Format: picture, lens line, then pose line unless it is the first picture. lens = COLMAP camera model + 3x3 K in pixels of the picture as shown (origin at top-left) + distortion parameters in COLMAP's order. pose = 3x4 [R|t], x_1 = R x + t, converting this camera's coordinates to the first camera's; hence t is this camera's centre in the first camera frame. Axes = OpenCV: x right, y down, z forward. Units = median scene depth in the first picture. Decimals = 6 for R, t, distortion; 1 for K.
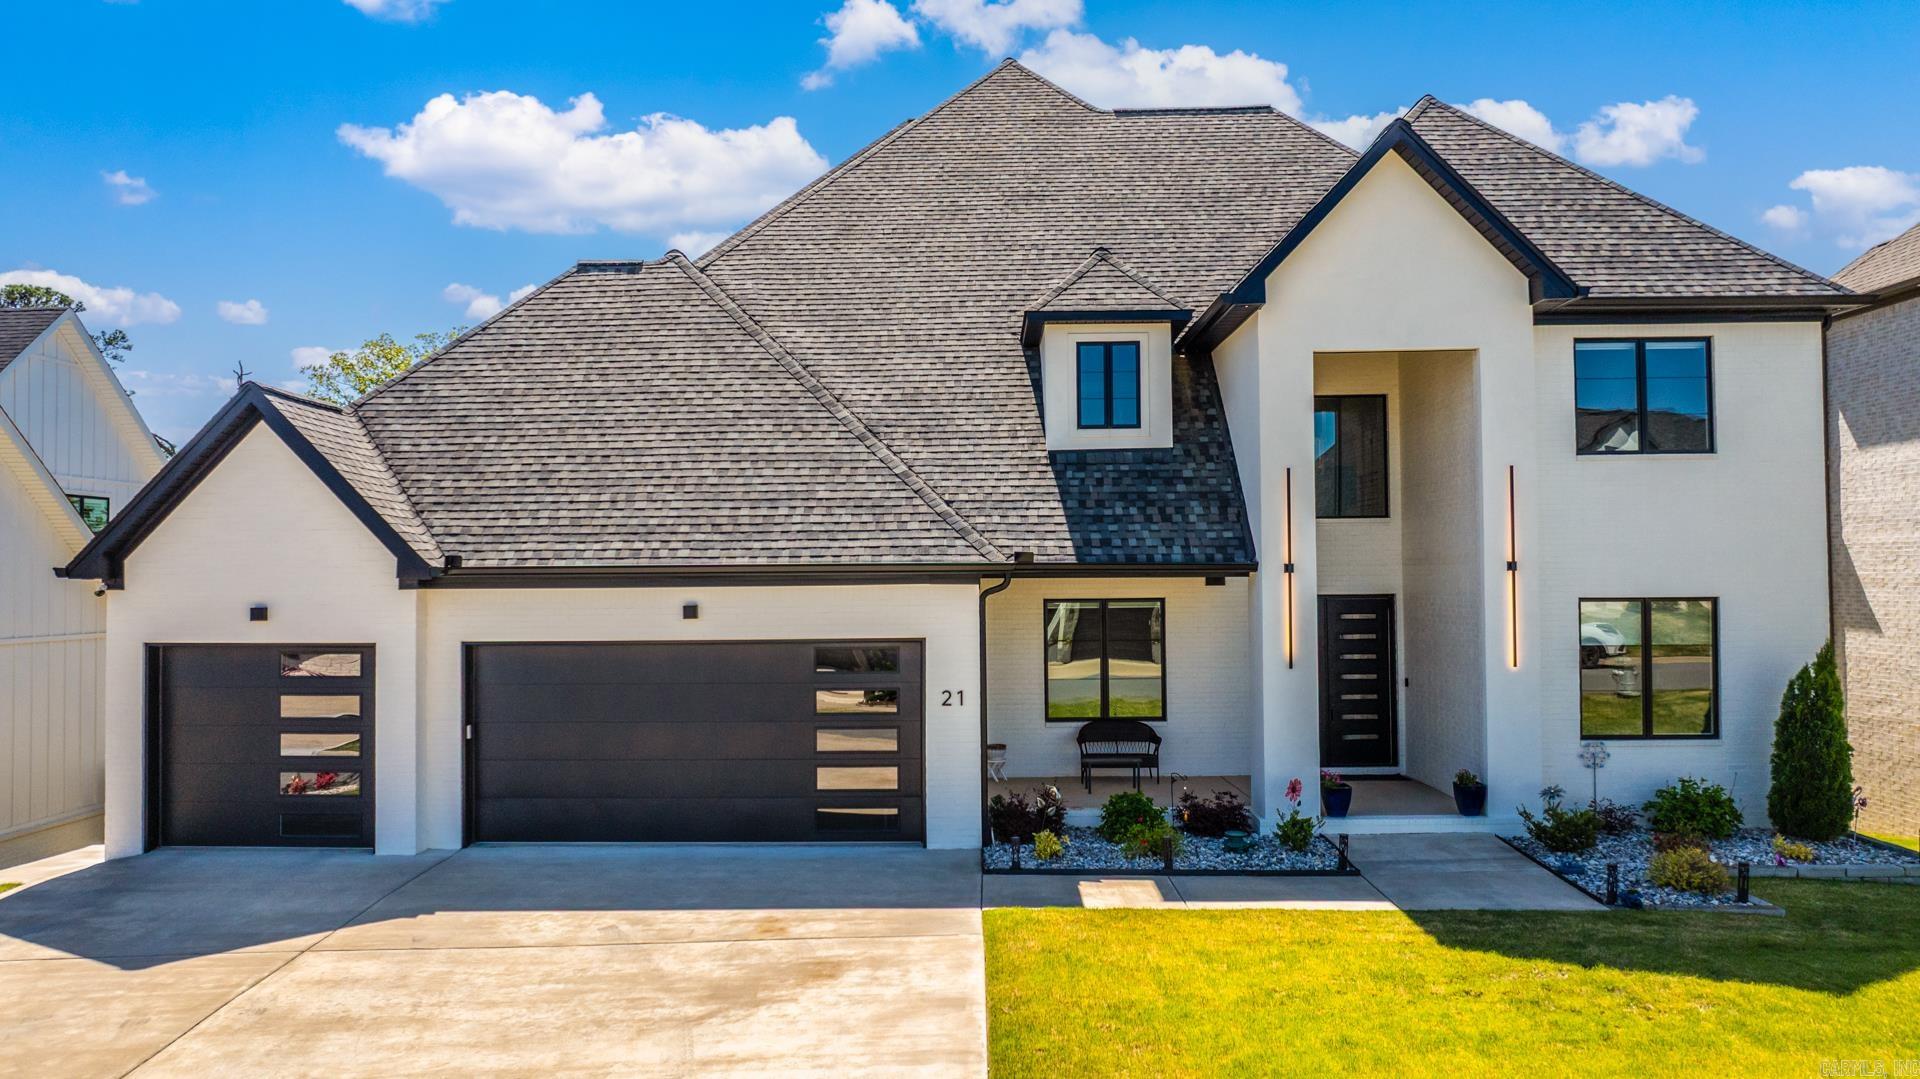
lens RADIAL K [[1371.4, 0, 929.1], [0, 1371.4, 537.8], [0, 0, 1]] dist [-0.010204, -0.002932]
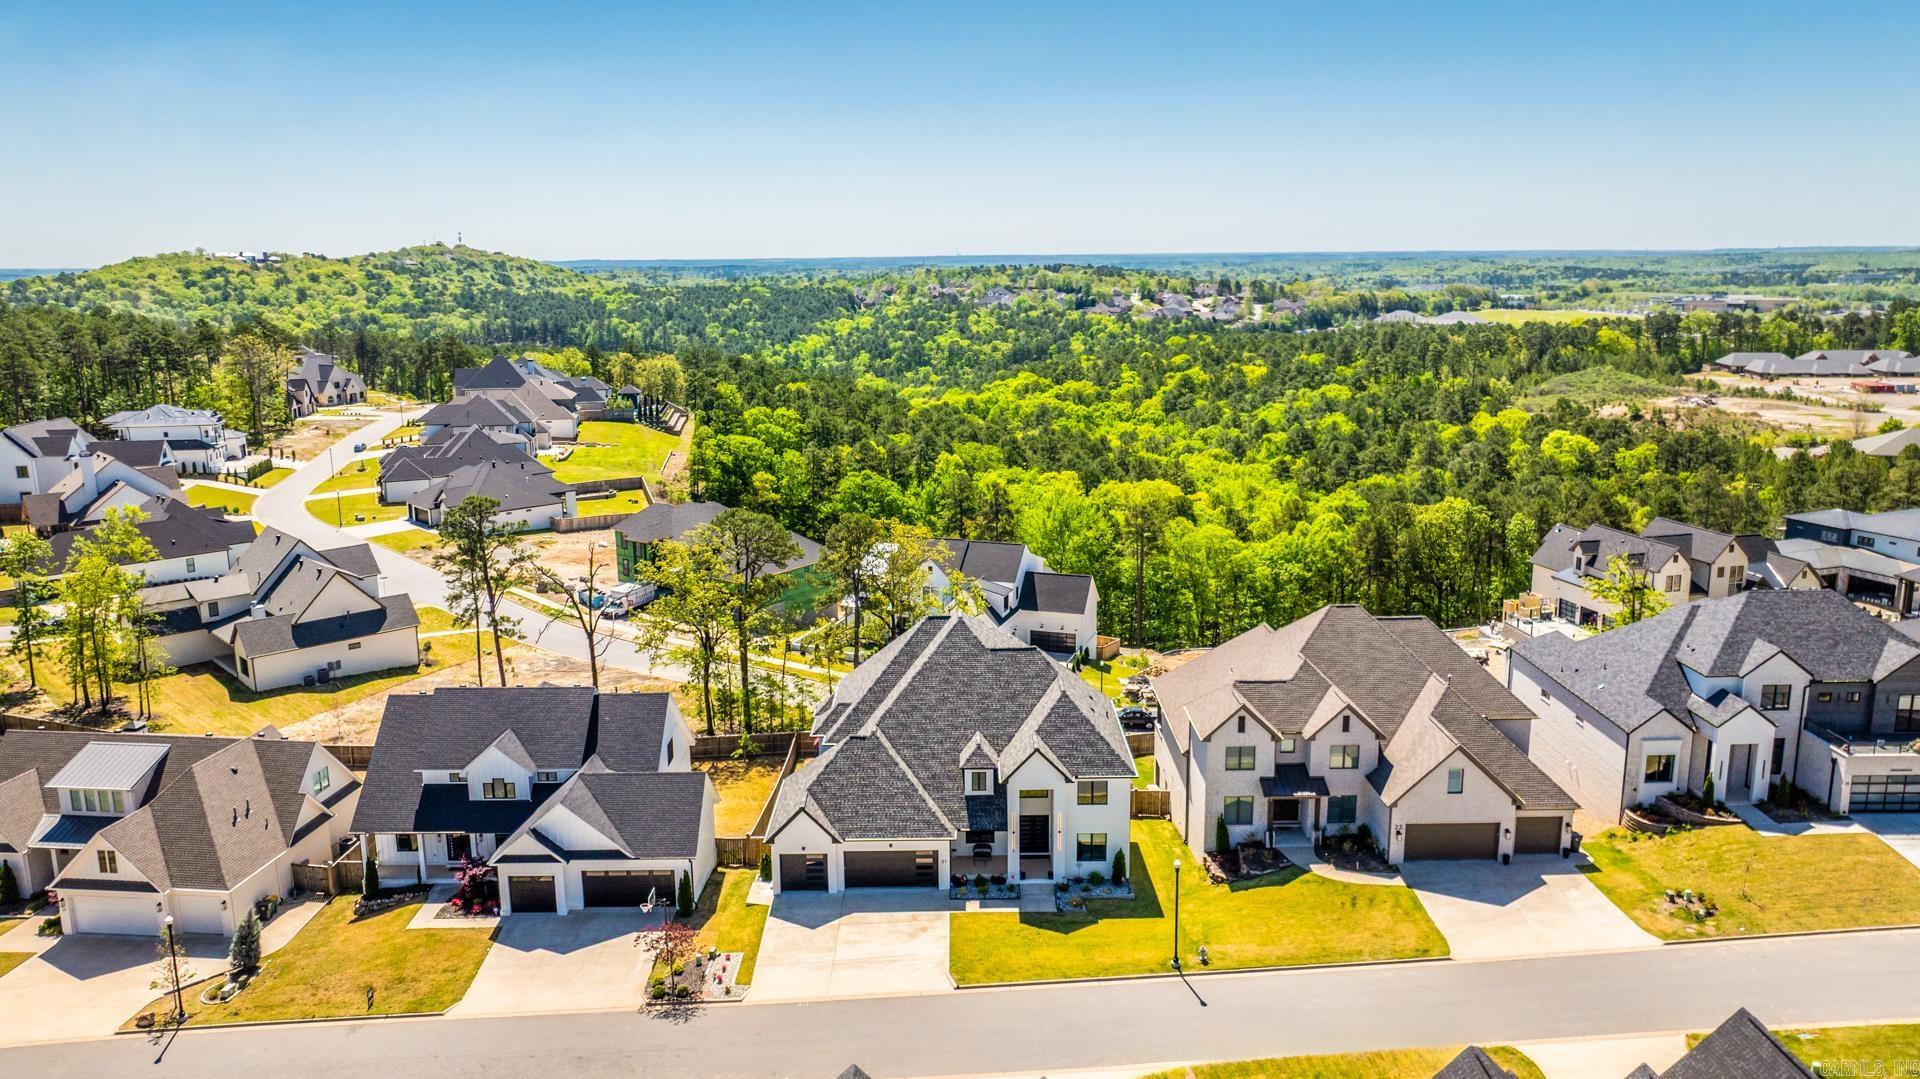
lens RADIAL K [[1332.2, 0, 960.0], [0, 1332.2, 539.5], [0, 0, 1]] dist [-0.007570, -0.001888]
pose [[0.999474, -0.005438, 0.031982, -0.069029], [-0.002165, 0.972467, 0.233030, -2.048533], [-0.032368, -0.232977, 0.971943, -3.266288]]
